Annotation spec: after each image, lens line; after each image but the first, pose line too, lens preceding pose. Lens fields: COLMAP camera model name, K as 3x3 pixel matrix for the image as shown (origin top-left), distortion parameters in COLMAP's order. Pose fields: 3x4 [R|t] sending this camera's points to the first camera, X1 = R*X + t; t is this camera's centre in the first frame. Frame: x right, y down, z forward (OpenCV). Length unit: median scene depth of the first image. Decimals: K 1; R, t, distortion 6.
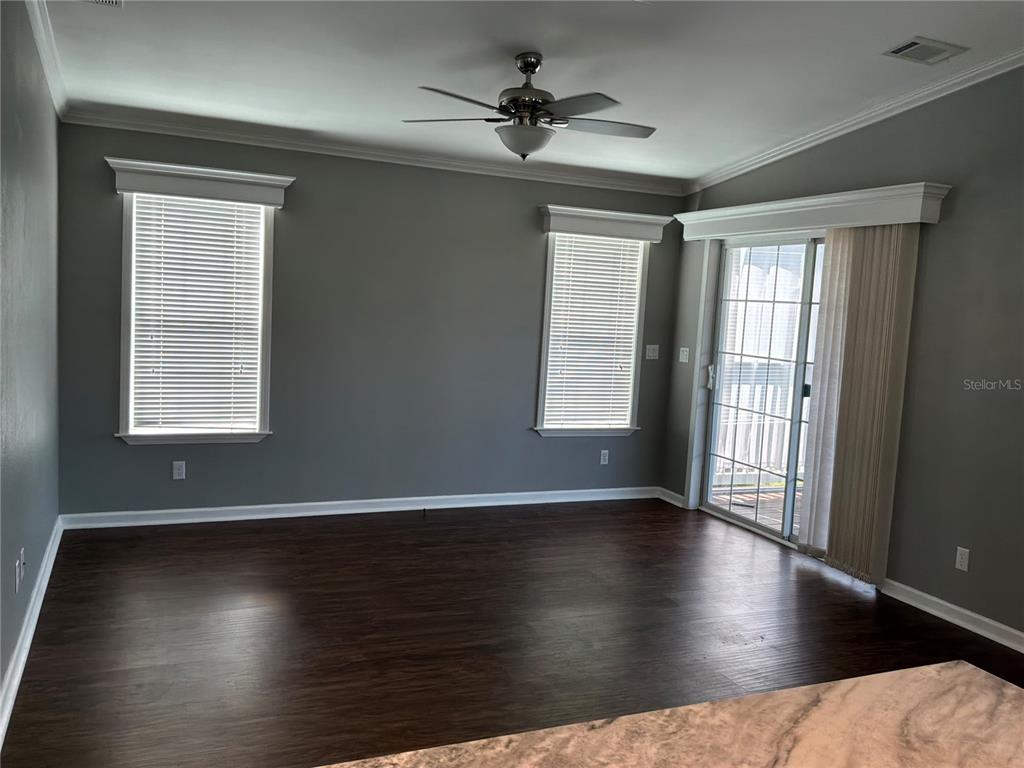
lens RADIAL K [[849.5, 0, 512.0], [0, 849.5, 384.0], [0, 0, 1]] dist [0.098076, -0.163998]
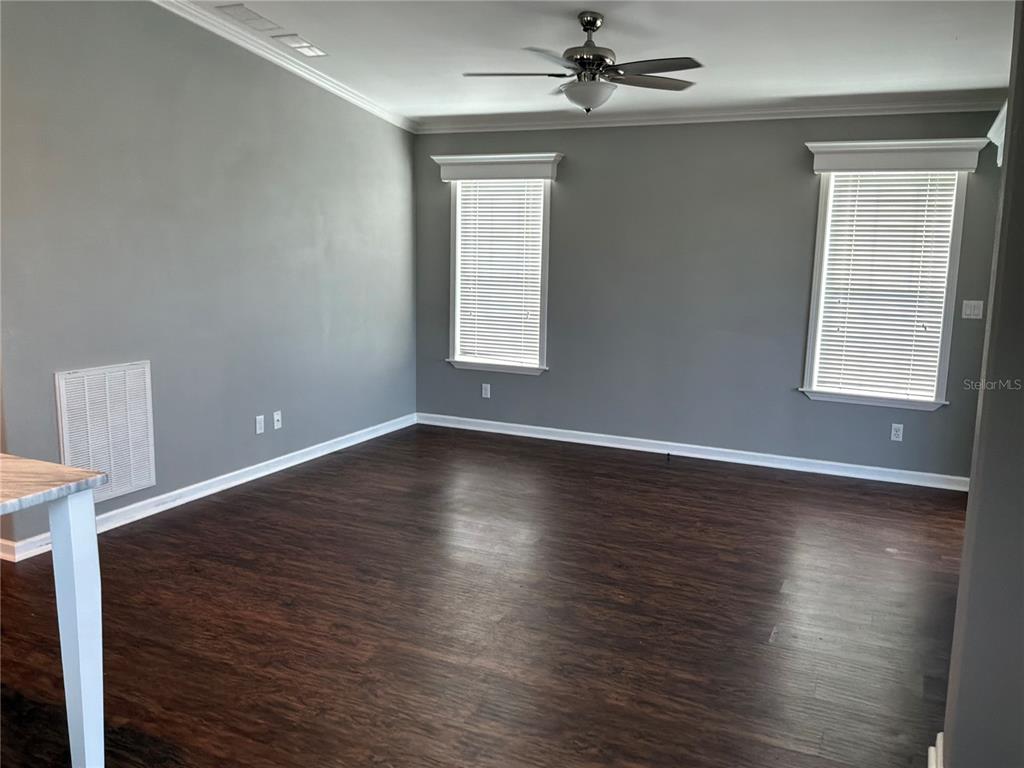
lens RADIAL K [[850.8, 0, 512.0], [0, 850.8, 384.0], [0, 0, 1]] dist [0.038428, -0.069366]
pose [[0.654891, 0.078164, -0.751670, 0.593765], [-0.060409, 0.996868, 0.051030, 0.020832], [0.753305, 0.011988, 0.657562, 0.174918]]
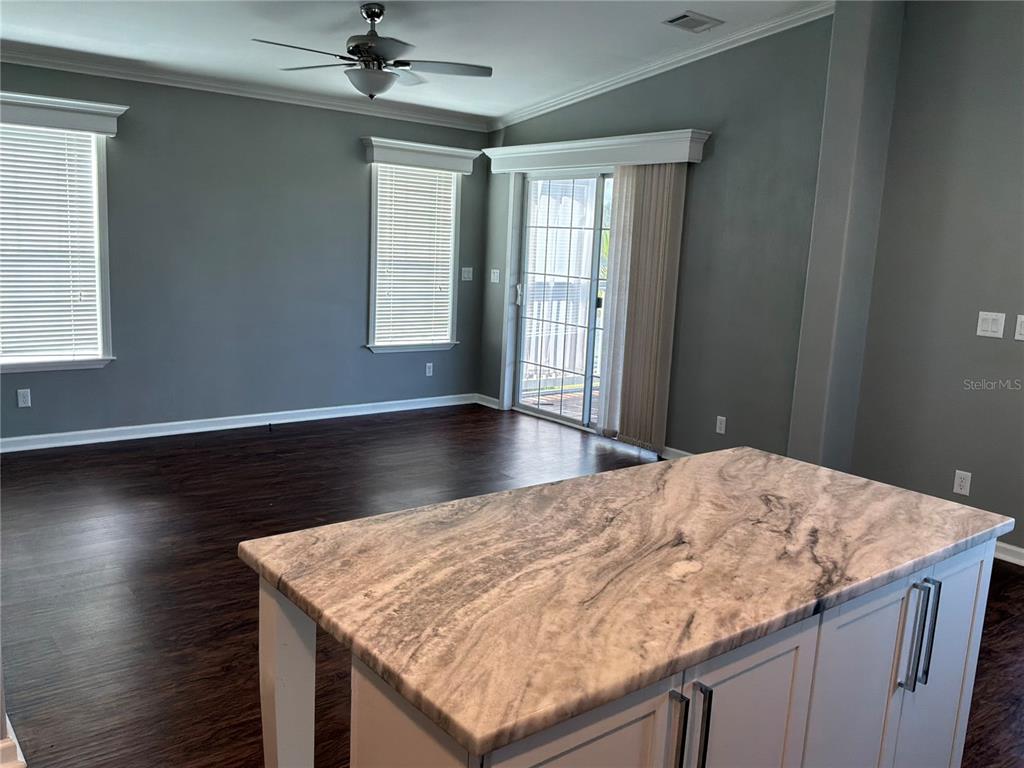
lens RADIAL K [[840.7, 0, 512.0], [0, 840.7, 384.0], [0, 0, 1]] dist [0.118837, -0.237653]
pose [[0.965050, -0.054068, 0.256429, -0.085657], [0.032385, 0.995590, 0.088041, 0.013304], [-0.260058, -0.076659, 0.962545, -0.117202]]
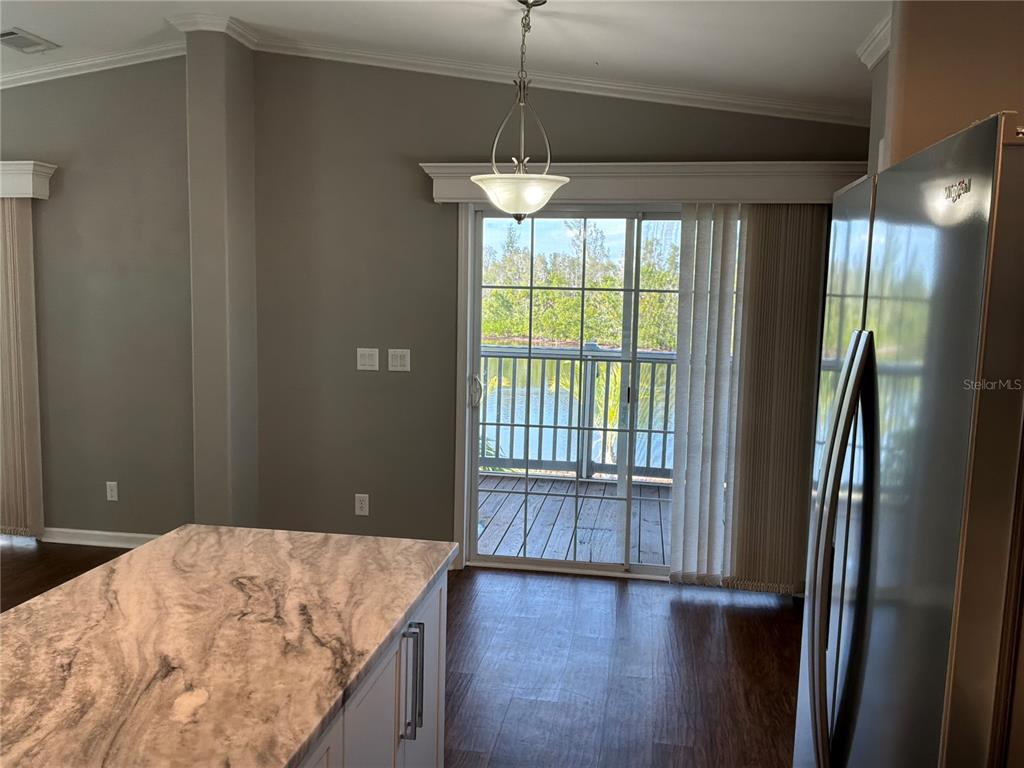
lens RADIAL K [[862.3, 0, 510.7], [0, 862.3, 373.1], [0, 0, 1]] dist [-0.002350, -0.032453]
pose [[0.545240, -0.125433, 0.828843, -0.096792], [0.099716, 0.991426, 0.084441, 0.000569], [-0.832328, 0.036608, 0.553073, -0.073082]]
